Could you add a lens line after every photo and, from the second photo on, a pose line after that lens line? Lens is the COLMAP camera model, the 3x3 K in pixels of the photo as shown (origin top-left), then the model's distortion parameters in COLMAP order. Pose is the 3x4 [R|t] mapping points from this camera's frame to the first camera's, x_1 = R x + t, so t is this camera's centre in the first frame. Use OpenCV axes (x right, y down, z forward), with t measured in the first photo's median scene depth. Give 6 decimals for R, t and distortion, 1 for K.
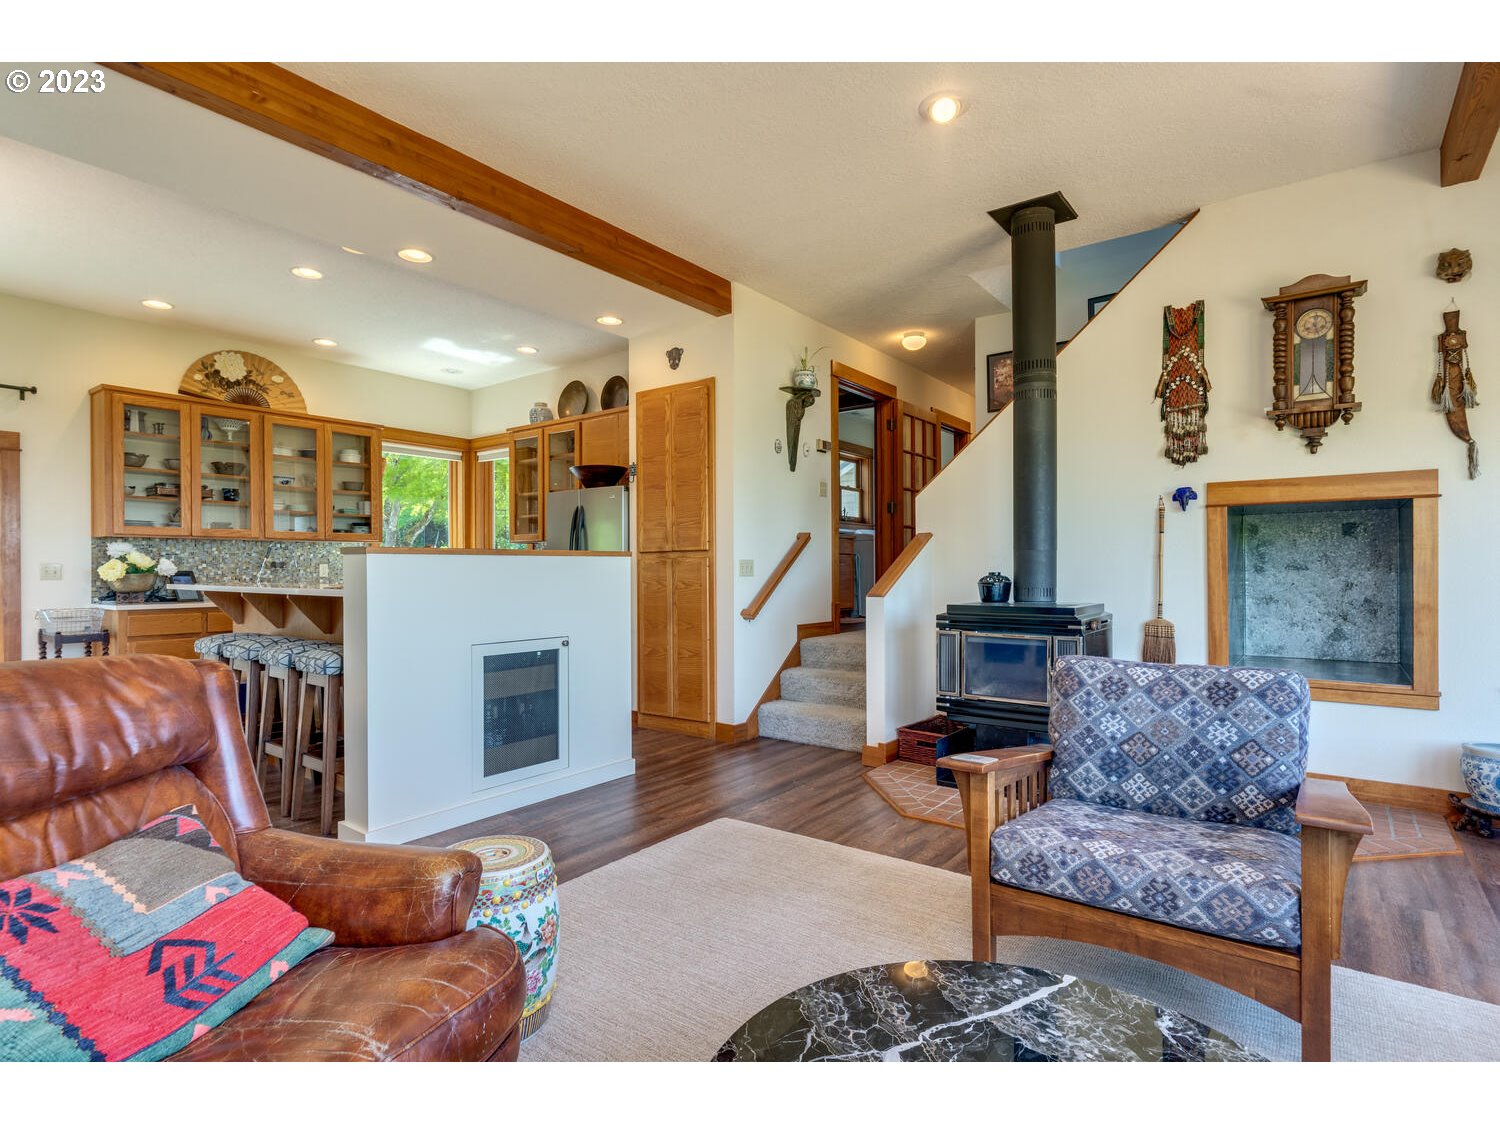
lens RADIAL K [[776.2, 0, 750.0], [0, 776.2, 562.5], [0, 0, 1]] dist [0.000398, -0.000072]
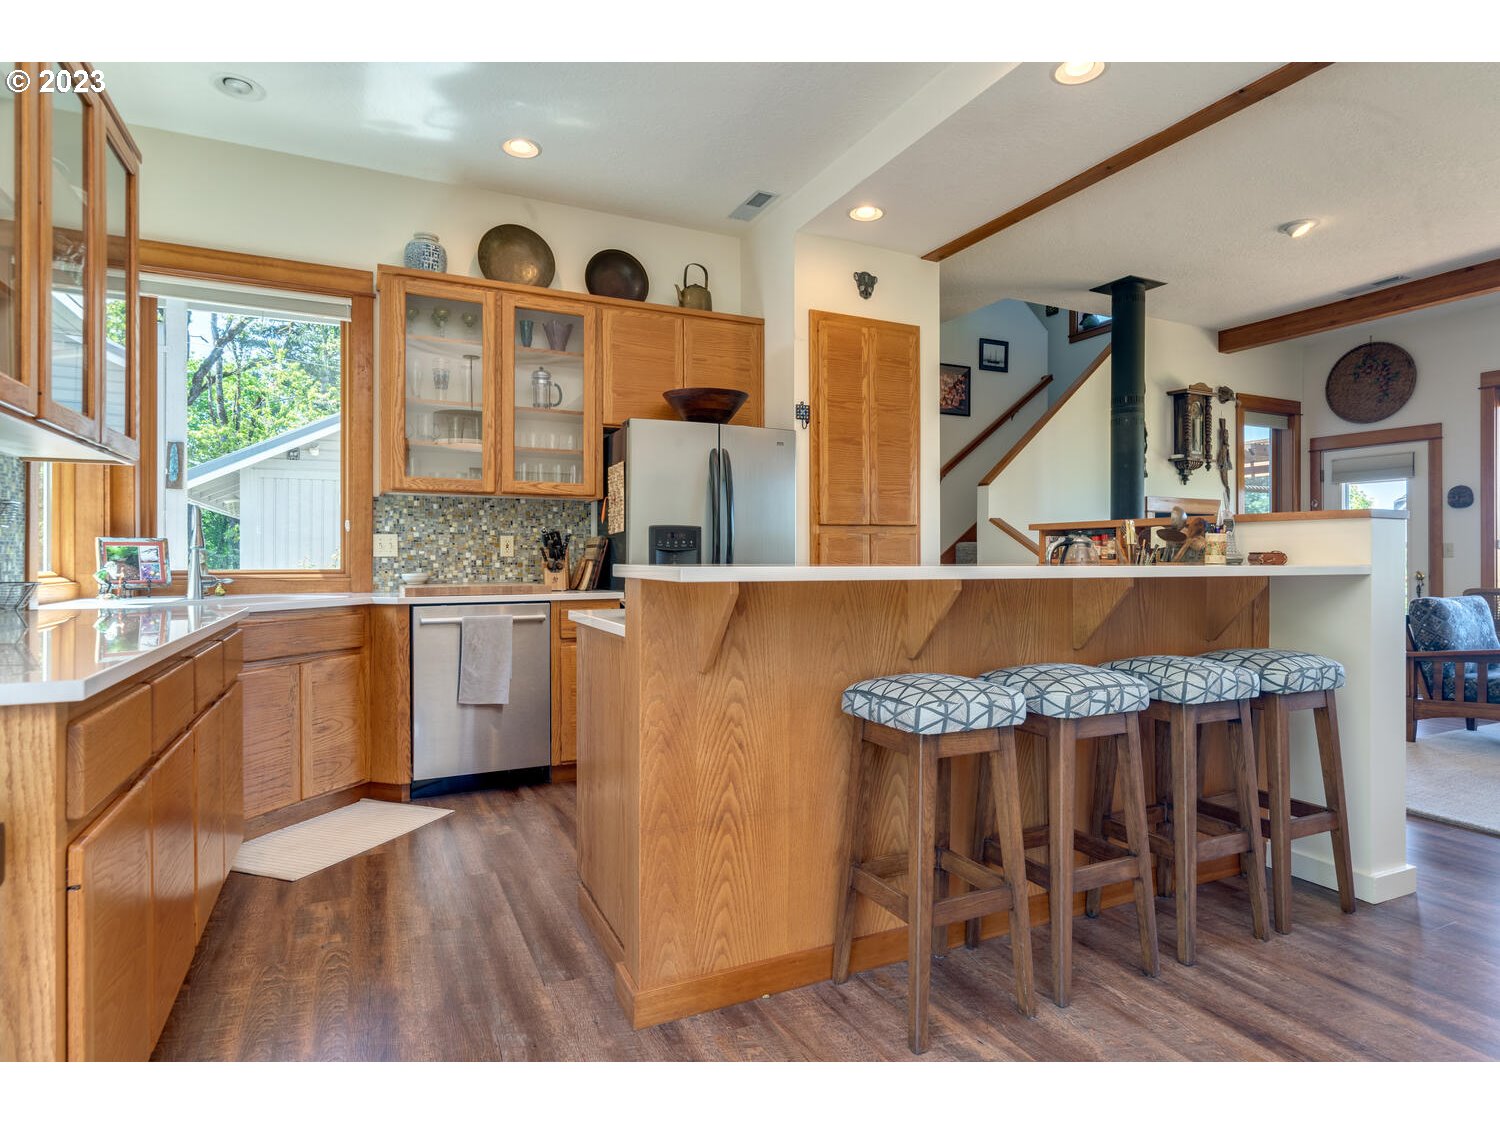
lens RADIAL K [[776.2, 0, 750.0], [0, 776.2, 562.5], [0, 0, 1]] dist [0.000398, -0.000072]
pose [[0.451332, -0.004252, 0.892346, -0.872669], [-0.007793, 0.999932, 0.008706, 0.018508], [-0.892322, -0.010884, 0.451268, 0.743726]]
